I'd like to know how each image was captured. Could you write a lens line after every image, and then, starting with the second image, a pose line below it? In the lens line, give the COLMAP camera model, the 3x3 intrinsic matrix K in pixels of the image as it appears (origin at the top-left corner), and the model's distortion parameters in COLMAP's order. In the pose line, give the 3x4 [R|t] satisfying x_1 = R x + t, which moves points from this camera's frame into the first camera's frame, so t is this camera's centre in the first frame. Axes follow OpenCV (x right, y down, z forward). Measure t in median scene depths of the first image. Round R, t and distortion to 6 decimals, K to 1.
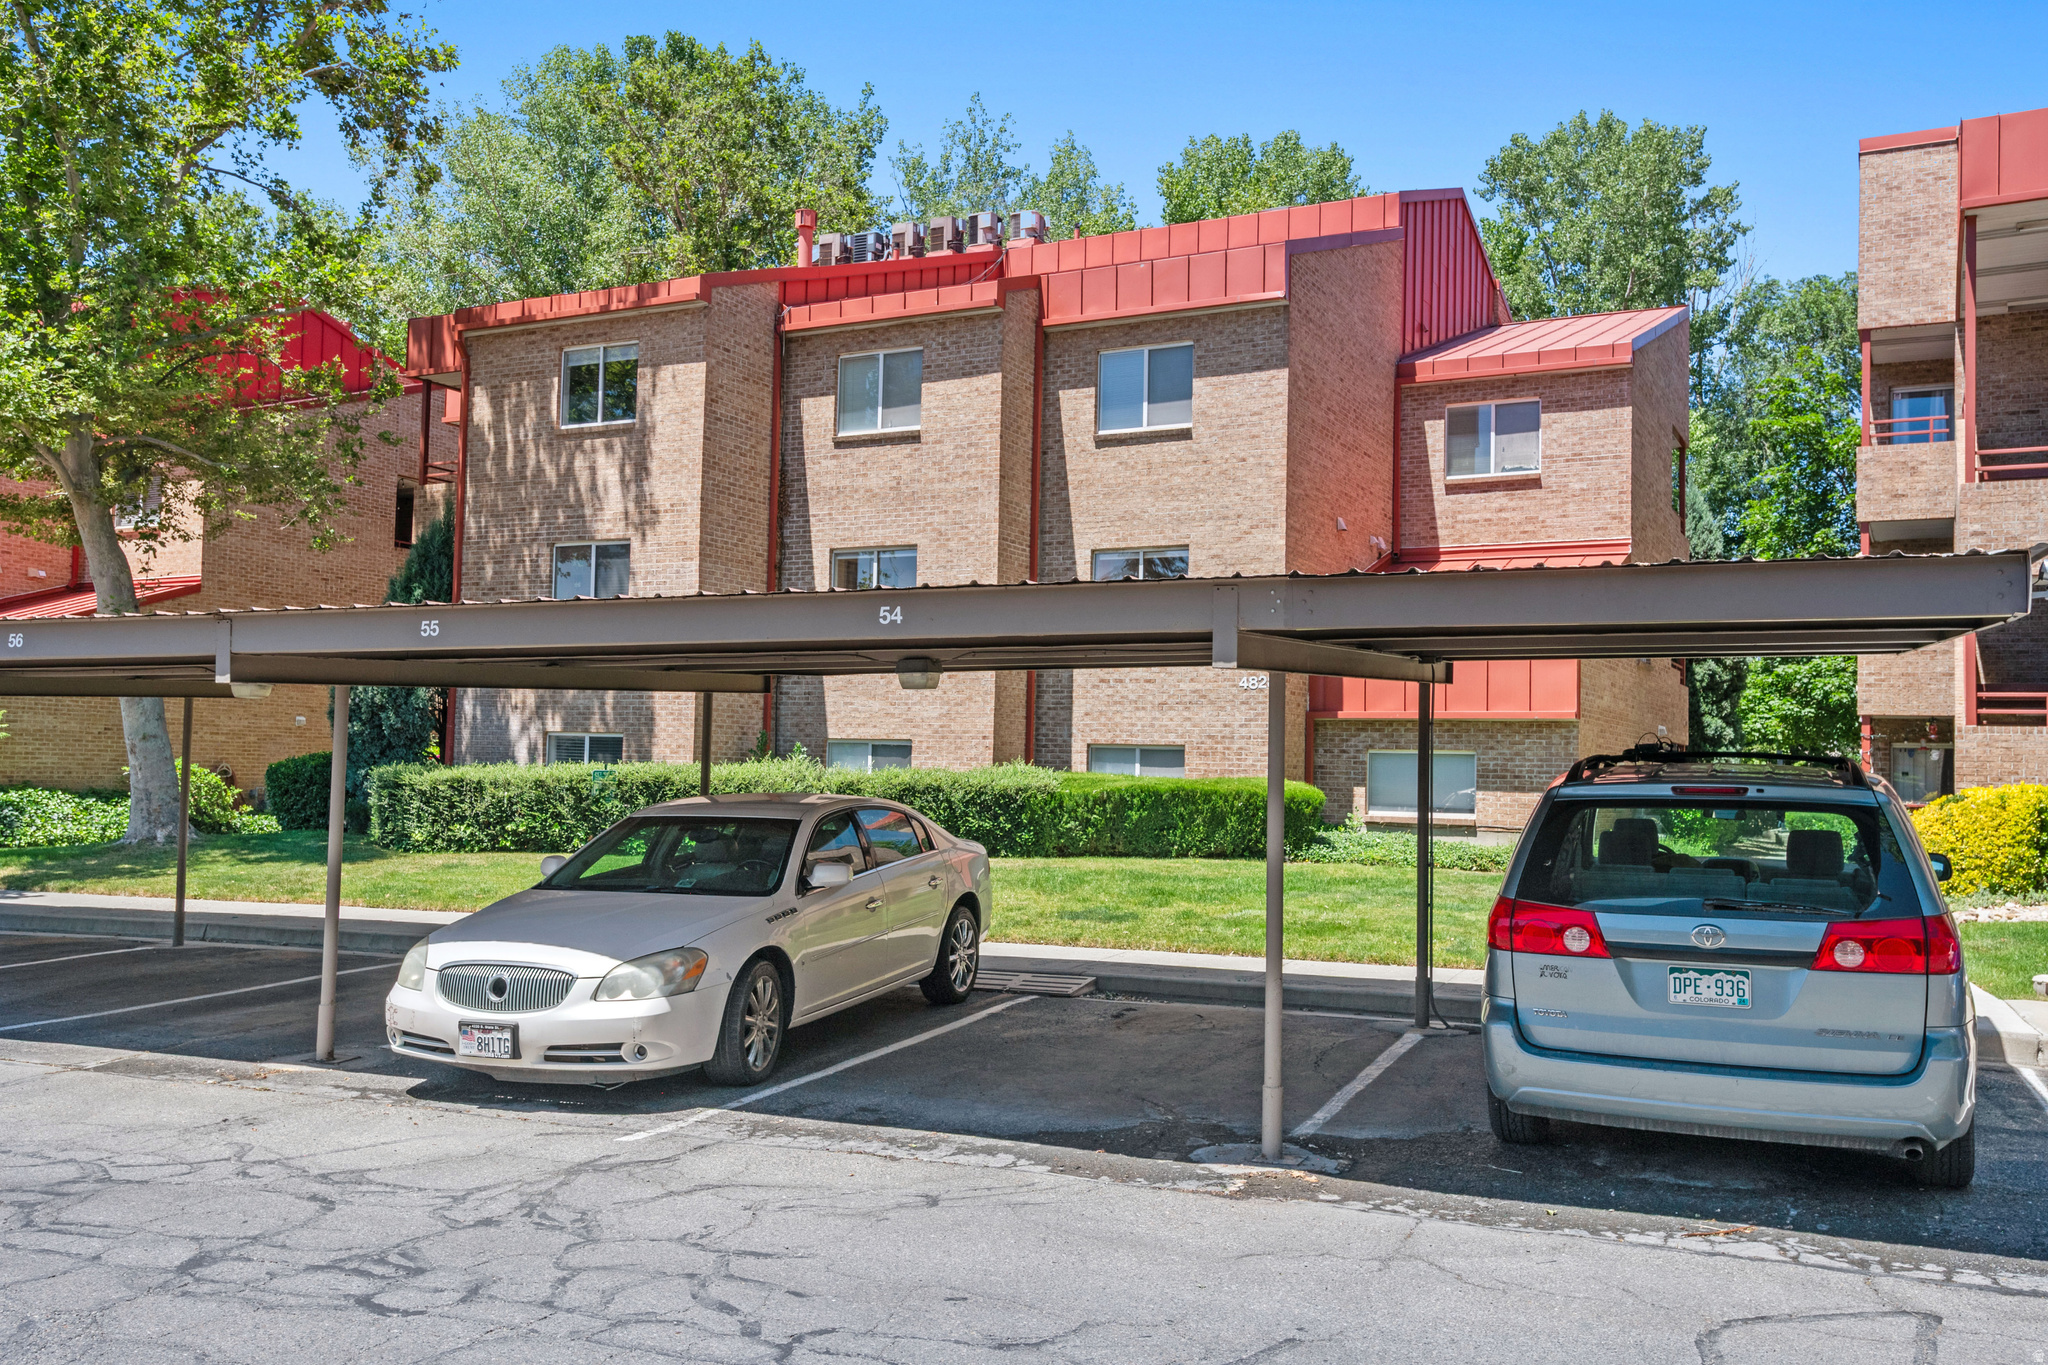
lens RADIAL K [[1786.0, 0, 1023.1], [0, 1786.0, 728.4], [0, 0, 1]] dist [0.078250, -0.108225]
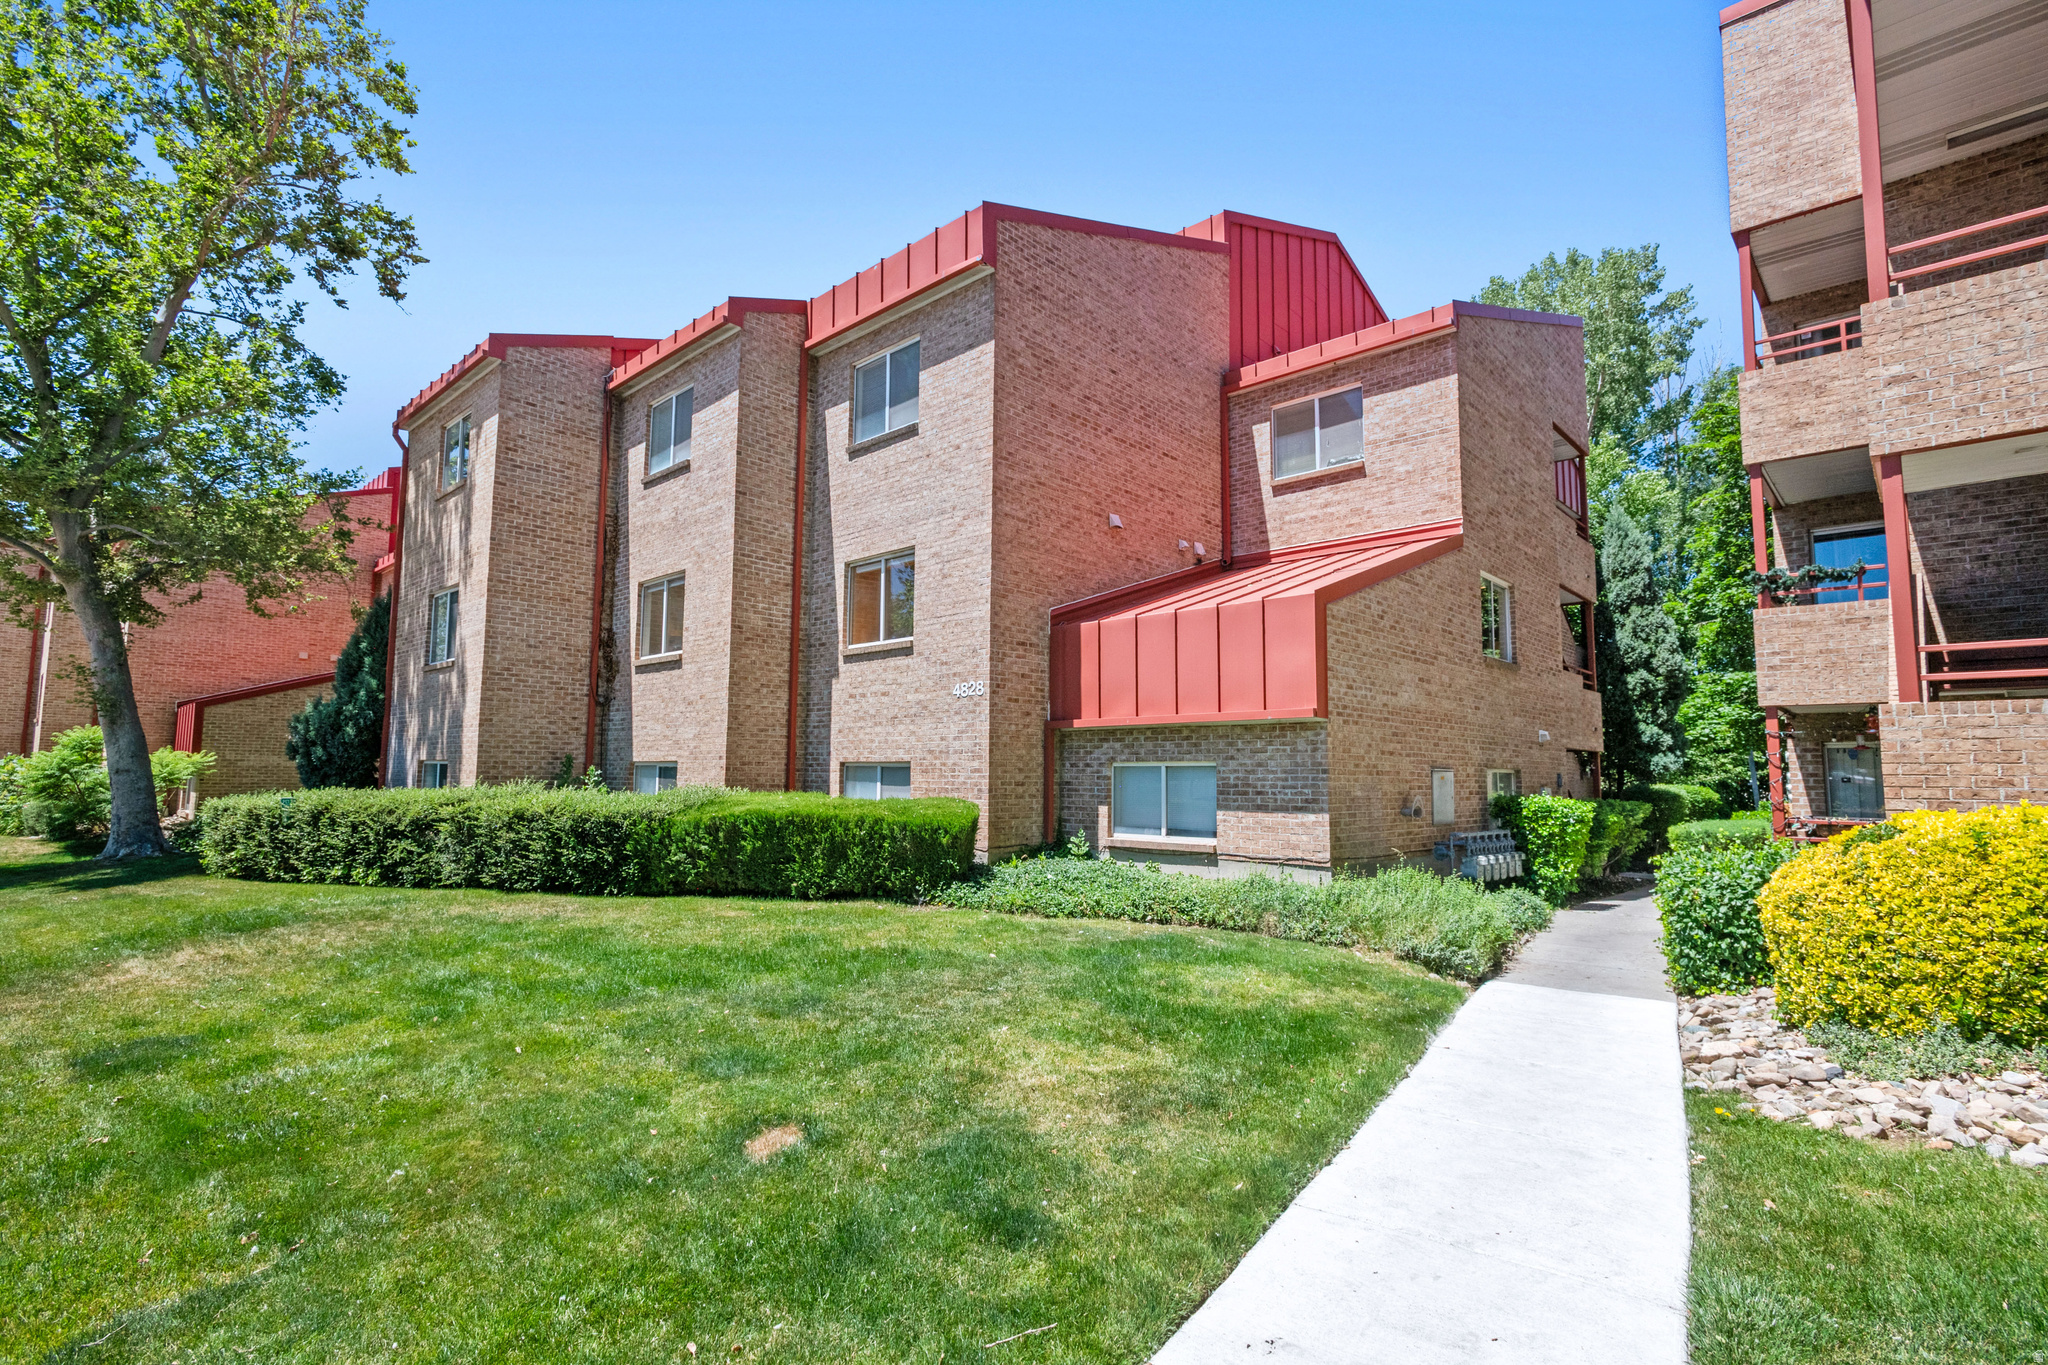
lens RADIAL K [[1000.9, 0, 1027.7], [0, 1000.9, 701.5], [0, 0, 1]] dist [0.005254, -0.000035]
pose [[0.962971, -0.035099, -0.267311, 0.275534], [0.020369, 0.998127, -0.057680, 0.009077], [0.268835, 0.050099, 0.961882, 0.500504]]
